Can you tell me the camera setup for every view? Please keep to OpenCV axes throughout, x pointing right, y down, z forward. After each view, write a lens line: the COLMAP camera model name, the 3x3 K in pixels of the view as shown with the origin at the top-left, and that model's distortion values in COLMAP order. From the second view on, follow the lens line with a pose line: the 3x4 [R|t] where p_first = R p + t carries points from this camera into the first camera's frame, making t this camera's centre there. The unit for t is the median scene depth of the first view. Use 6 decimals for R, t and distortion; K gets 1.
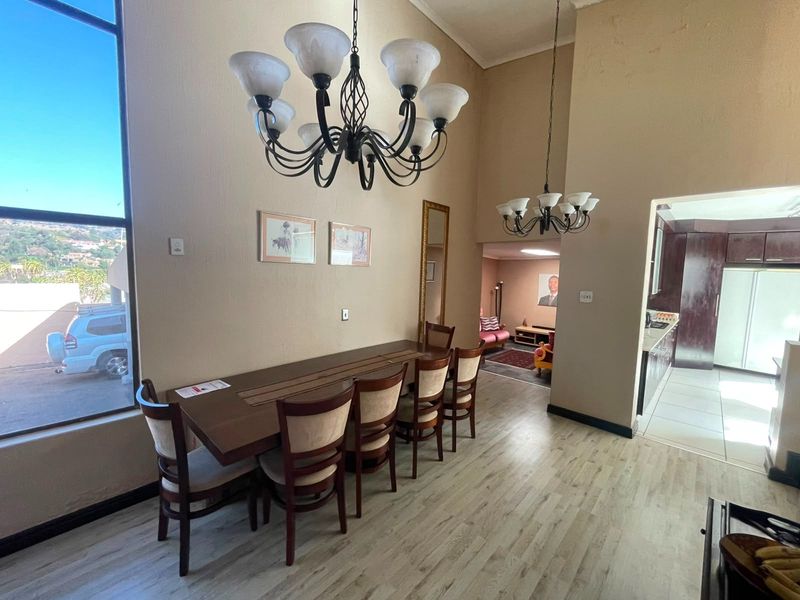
lens RADIAL K [[327.4, 0, 403.8], [0, 327.4, 300.5], [0, 0, 1]] dist [0.000773, -0.000133]
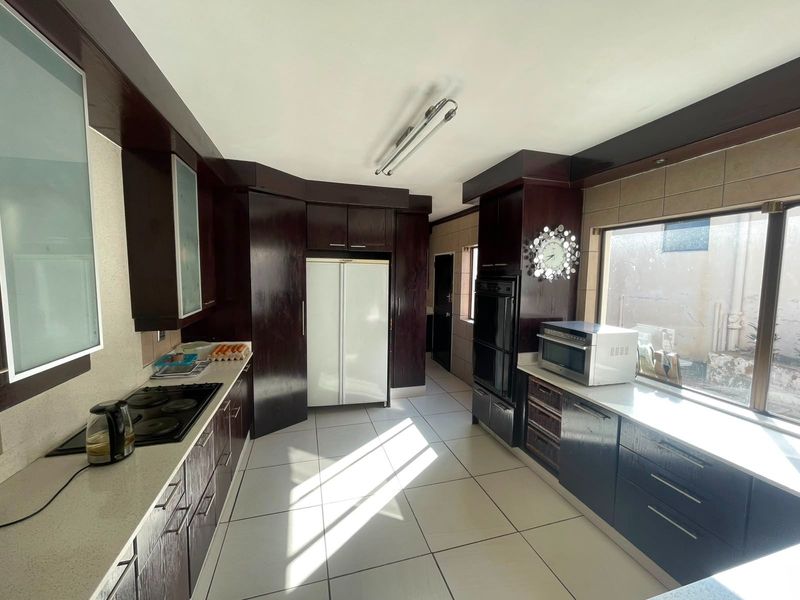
lens RADIAL K [[327.4, 0, 401.7], [0, 327.4, 300.0], [0, 0, 1]] dist [0.000773, -0.000133]
pose [[0.494837, -0.086171, 0.864703, 0.516350], [0.082743, 0.995222, 0.051828, -0.035401], [-0.865038, 0.045902, 0.499603, 0.529534]]
